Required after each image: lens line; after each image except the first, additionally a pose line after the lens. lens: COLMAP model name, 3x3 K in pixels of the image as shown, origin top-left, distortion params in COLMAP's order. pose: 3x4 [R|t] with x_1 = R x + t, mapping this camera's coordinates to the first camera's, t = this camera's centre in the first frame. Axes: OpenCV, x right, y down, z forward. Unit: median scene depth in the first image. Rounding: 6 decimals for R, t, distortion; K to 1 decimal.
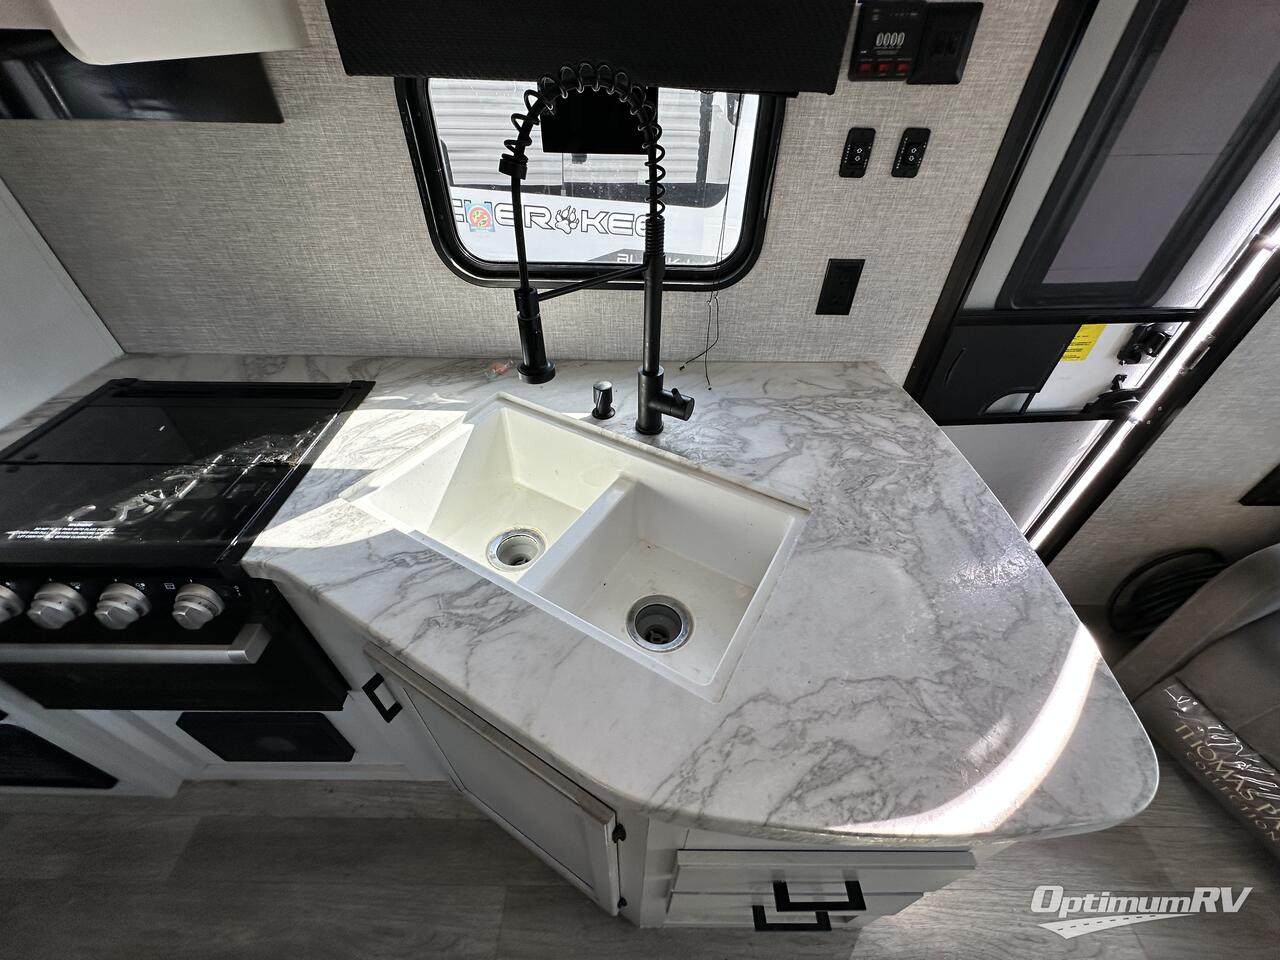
lens RADIAL K [[512.9, 0, 640.0], [0, 512.9, 480.0], [0, 0, 1]] dist [-0.002653, 0.000578]
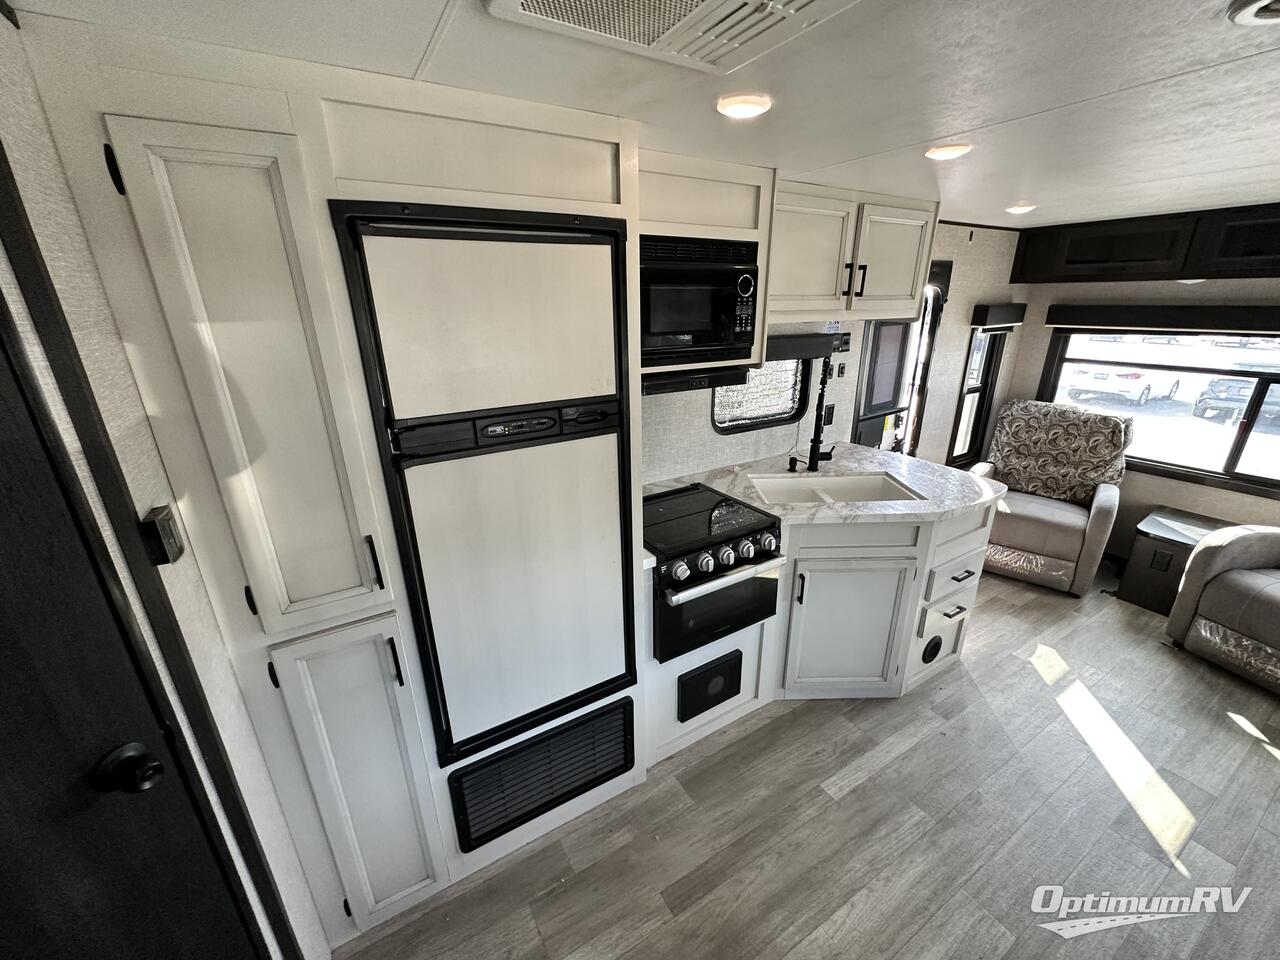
lens RADIAL K [[512.9, 0, 640.0], [0, 512.9, 480.0], [0, 0, 1]] dist [-0.002653, 0.000578]
pose [[0.854203, -0.196906, 0.481211, -1.754164], [0.362356, 0.889183, -0.279379, 0.307779], [-0.372873, 0.413016, 0.830893, -0.692659]]
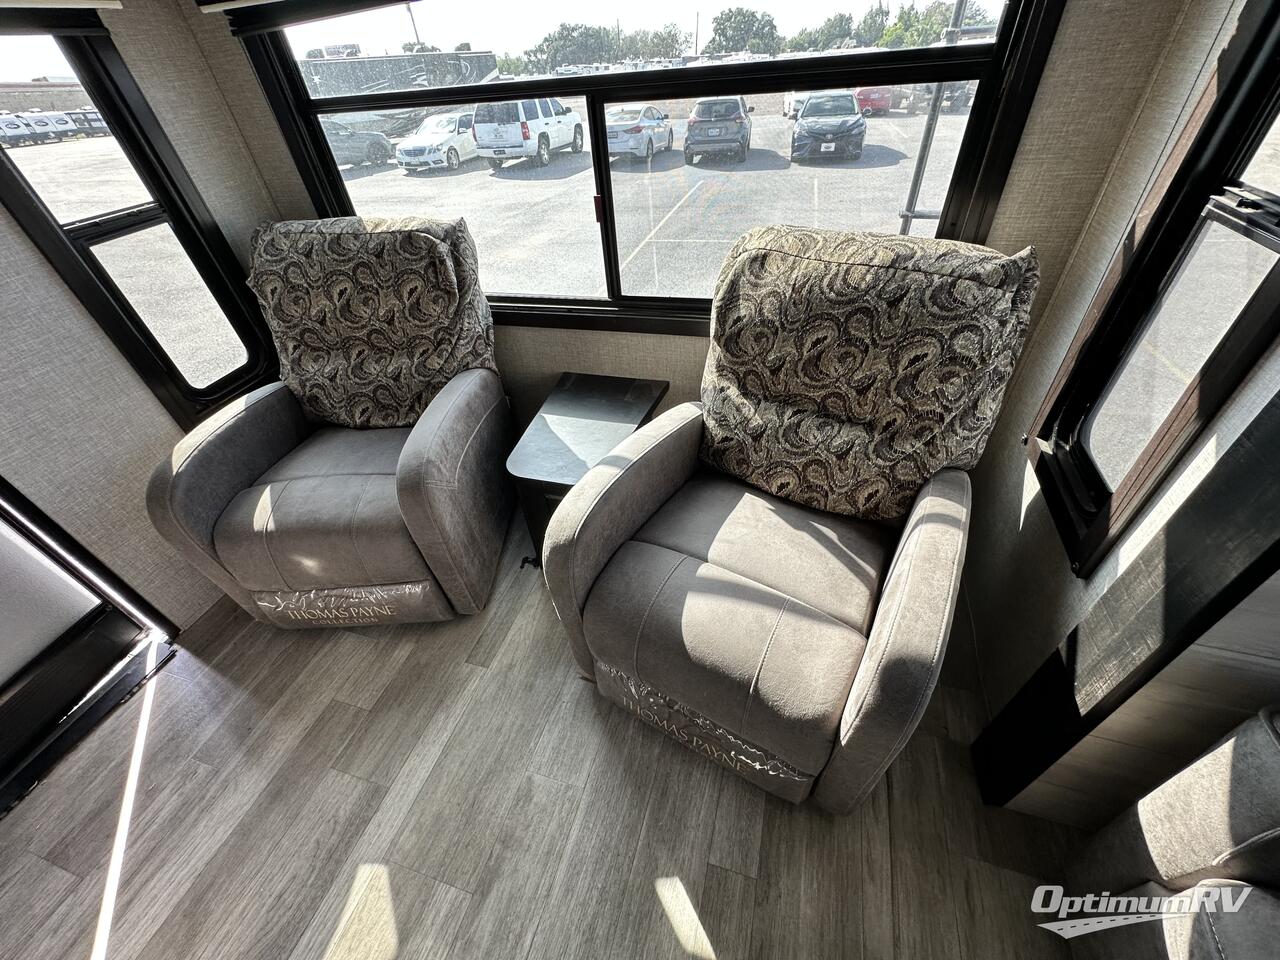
lens RADIAL K [[511.4, 0, 640.6], [0, 511.4, 480.4], [0, 0, 1]] dist [-0.002113, 0.000352]
pose [[0.278953, -0.650749, 0.706195, 0.805848], [0.692042, 0.646070, 0.321981, 0.556421], [-0.665780, 0.398899, 0.630569, -0.417977]]
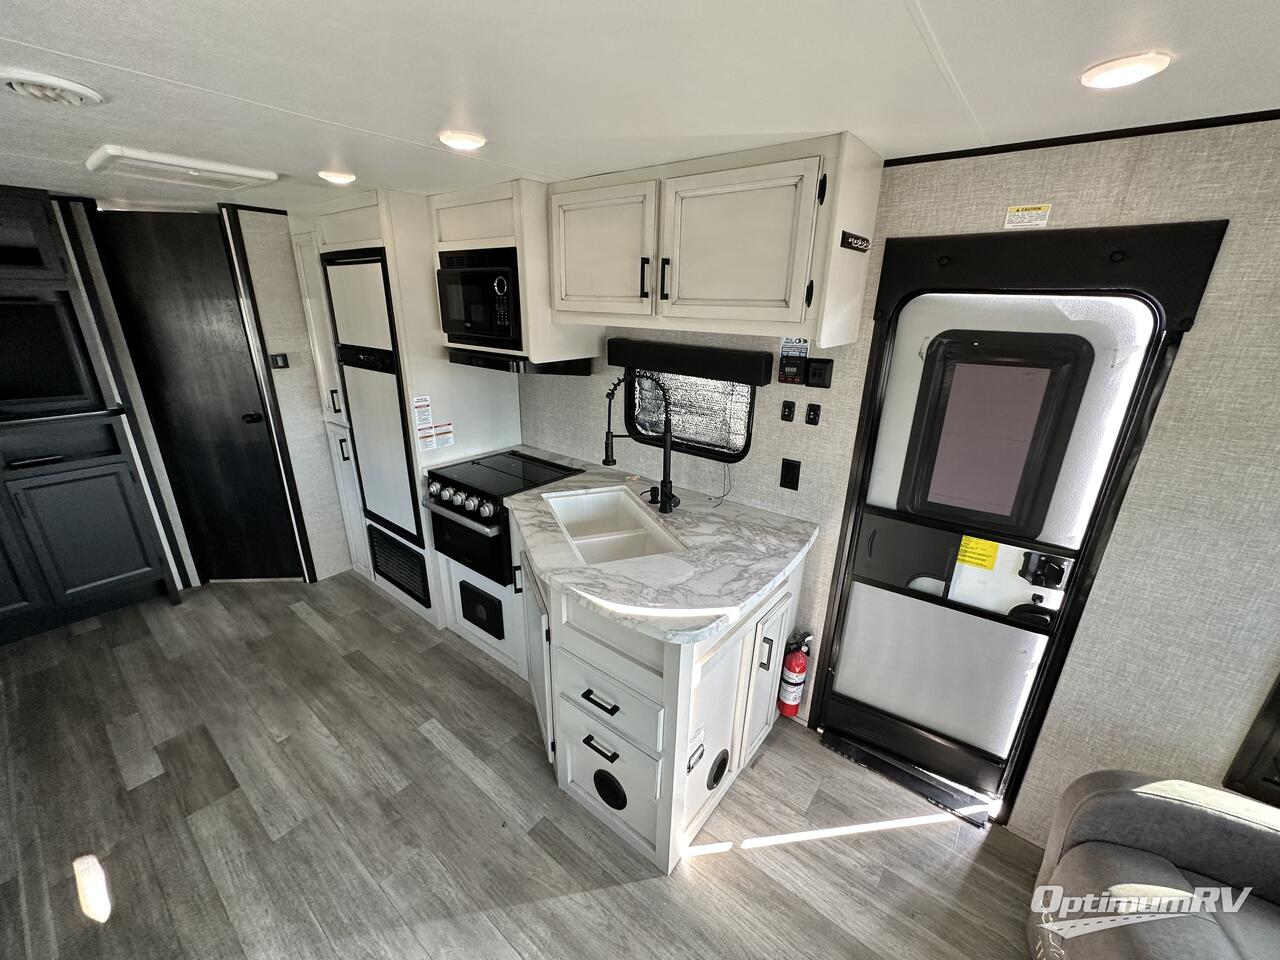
lens RADIAL K [[511.4, 0, 640.6], [0, 511.4, 480.4], [0, 0, 1]] dist [-0.002113, 0.000352]
pose [[0.786255, 0.204955, -0.582921, 1.013596], [-0.415770, 0.873361, -0.253725, 0.322502], [0.457098, 0.441854, 0.771898, -0.631411]]
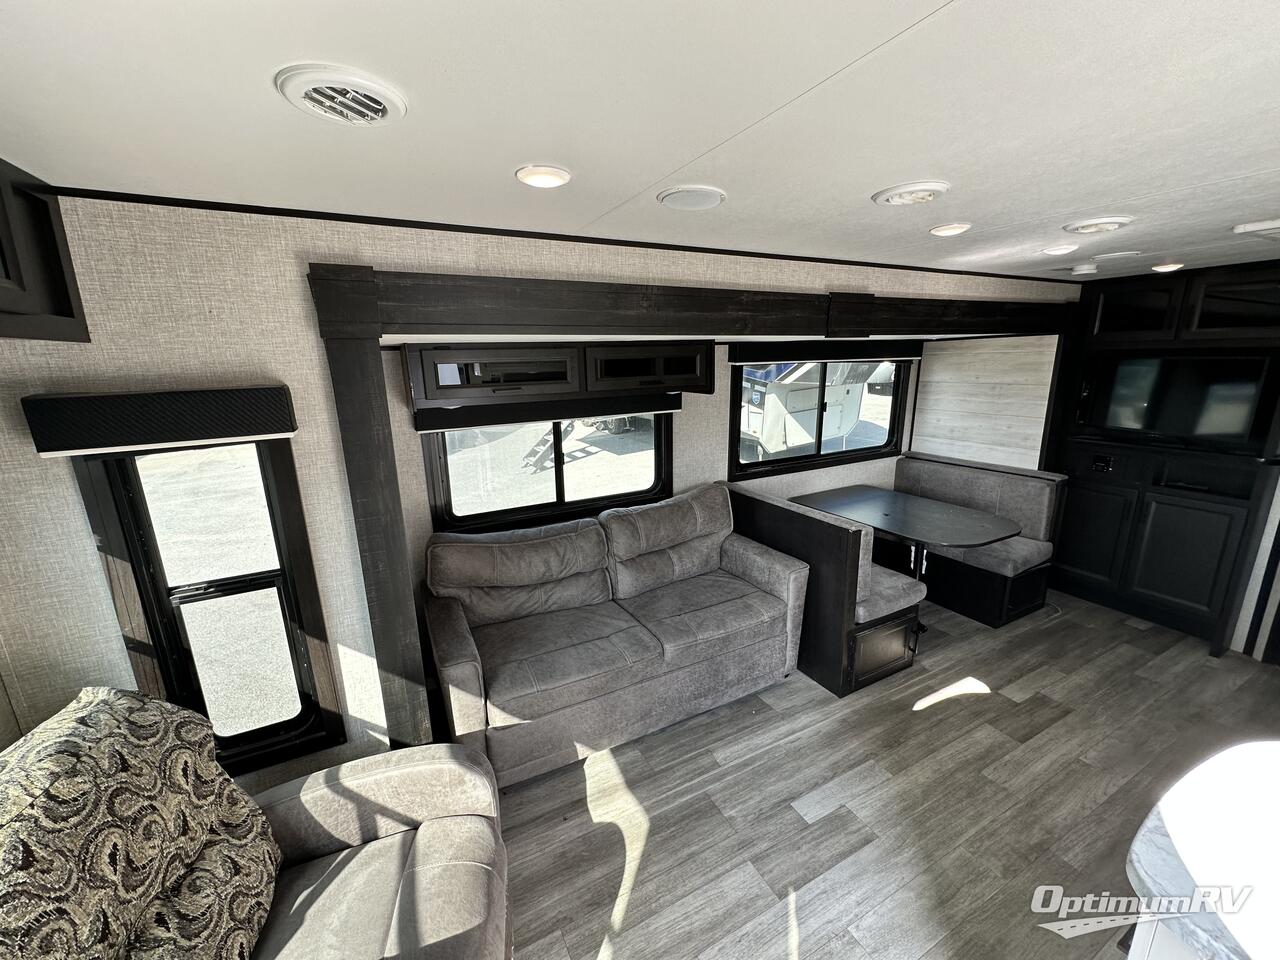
lens RADIAL K [[511.4, 0, 640.6], [0, 511.4, 480.4], [0, 0, 1]] dist [-0.002113, 0.000352]
pose [[-0.883126, 0.113823, -0.455118, 1.373053], [-0.306361, 0.594777, 0.743225, -0.367398], [0.355290, 0.795792, -0.490393, 0.137578]]
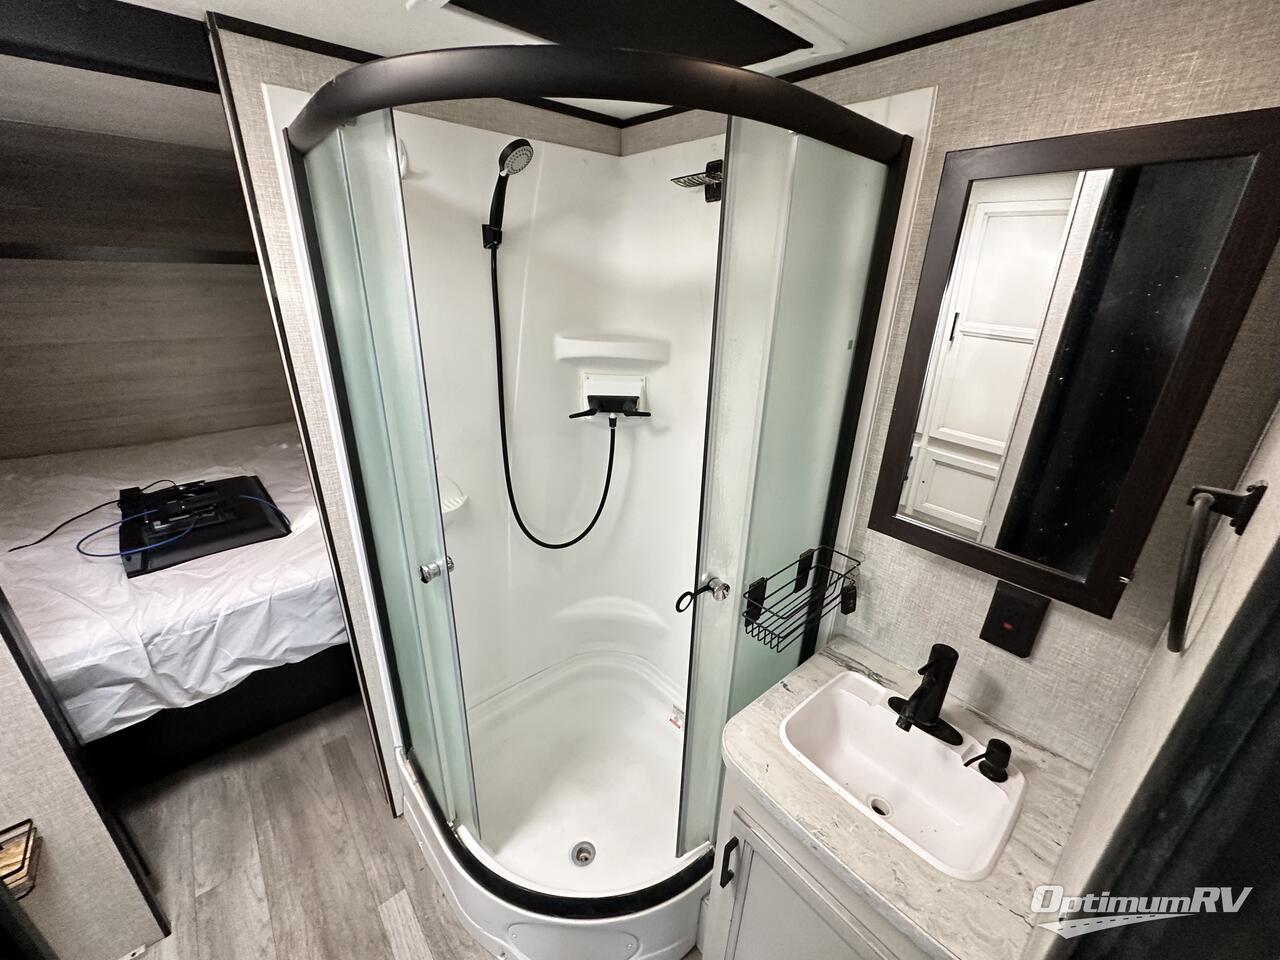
lens RADIAL K [[512.6, 0, 638.5], [0, 512.6, 480.6], [0, 0, 1]] dist [-0.001815, -0.000295]
pose [[0.657656, 0.284811, -0.697403, 0.465685], [-0.513212, 0.847091, -0.138021, -0.104915], [0.551454, 0.448686, 0.703263, -0.165575]]
